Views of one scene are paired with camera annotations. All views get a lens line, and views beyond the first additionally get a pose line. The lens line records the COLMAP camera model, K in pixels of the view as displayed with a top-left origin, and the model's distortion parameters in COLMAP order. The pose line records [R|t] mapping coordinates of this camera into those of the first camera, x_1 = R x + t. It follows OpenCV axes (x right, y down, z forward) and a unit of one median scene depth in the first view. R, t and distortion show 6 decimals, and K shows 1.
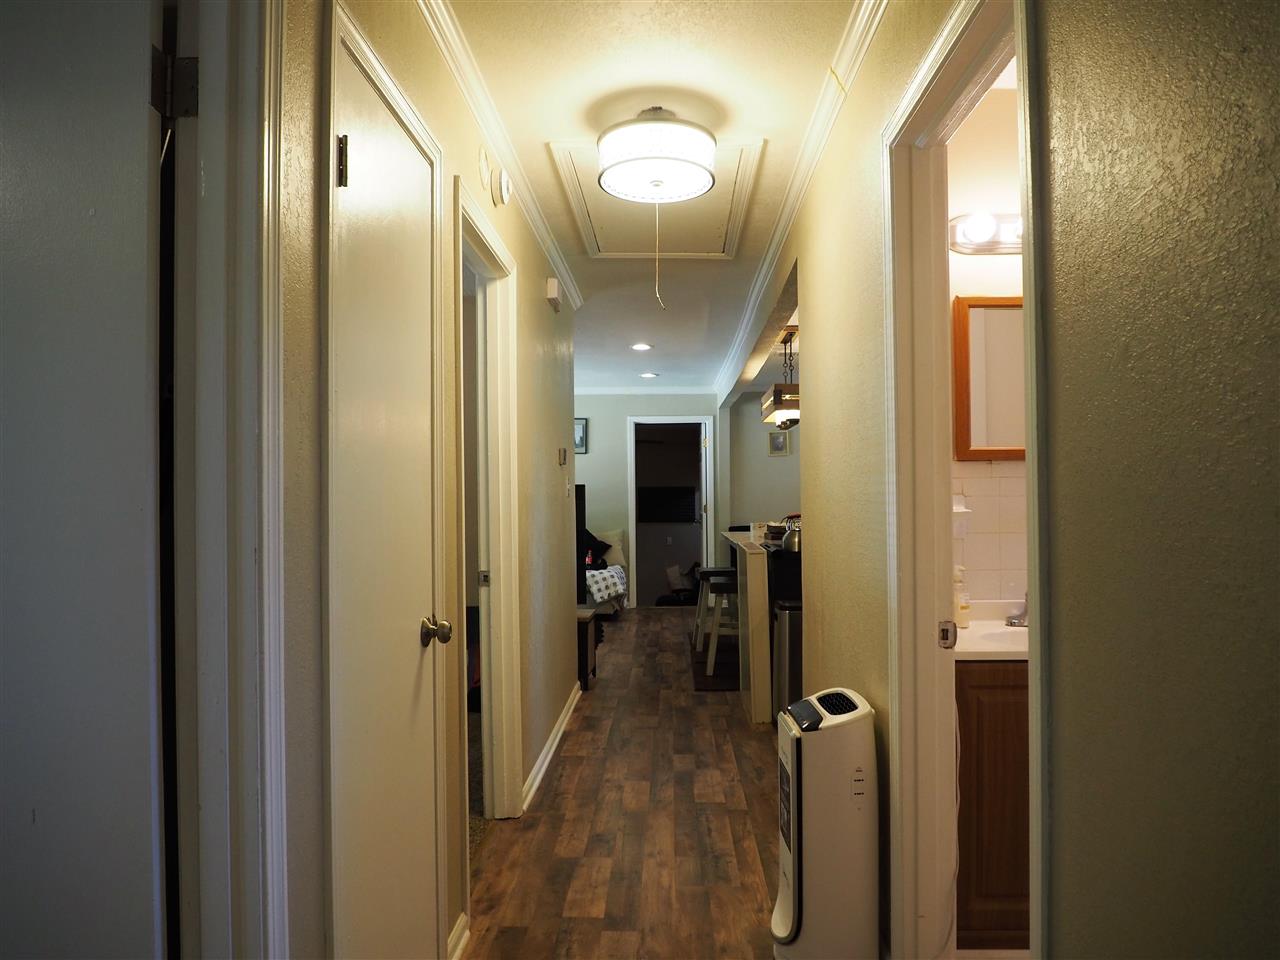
lens RADIAL K [[896.9, 0, 642.9], [0, 896.9, 485.6], [0, 0, 1]] dist [-0.029420, -0.002268]
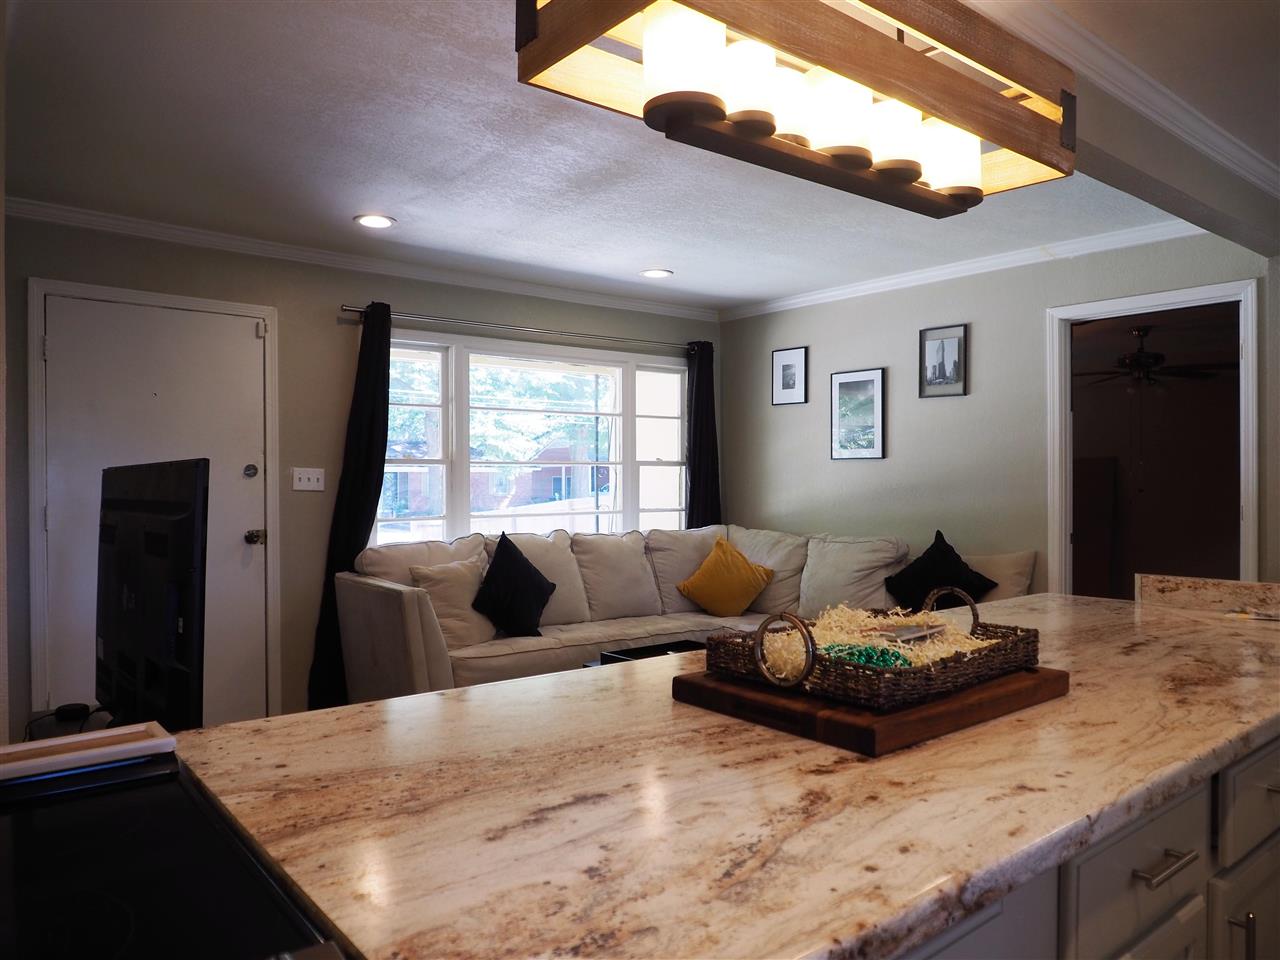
lens RADIAL K [[896.9, 0, 642.9], [0, 896.9, 485.6], [0, 0, 1]] dist [-0.029420, -0.002268]
pose [[0.660141, 0.008597, -0.751092, 0.192467], [0.002278, 0.999907, 0.013447, 0.007792], [0.751138, -0.010588, 0.660061, 0.539183]]
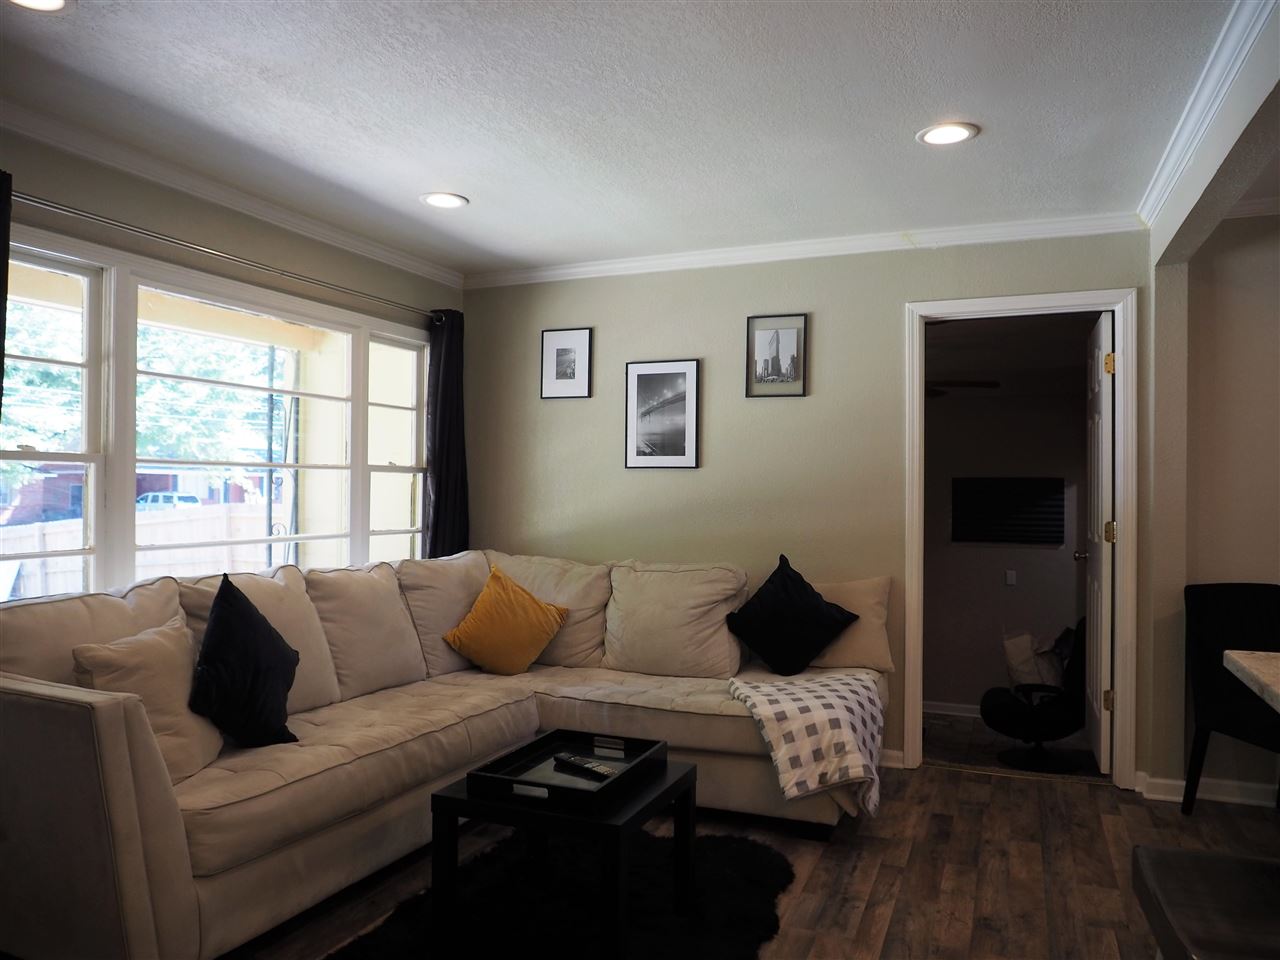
lens RADIAL K [[896.9, 0, 642.9], [0, 896.9, 485.6], [0, 0, 1]] dist [-0.029420, -0.002268]
pose [[0.934801, 0.008809, -0.355064, 0.016732], [-0.009998, 0.999949, -0.001515, 0.008773], [0.355032, 0.004966, 0.934841, 0.574837]]
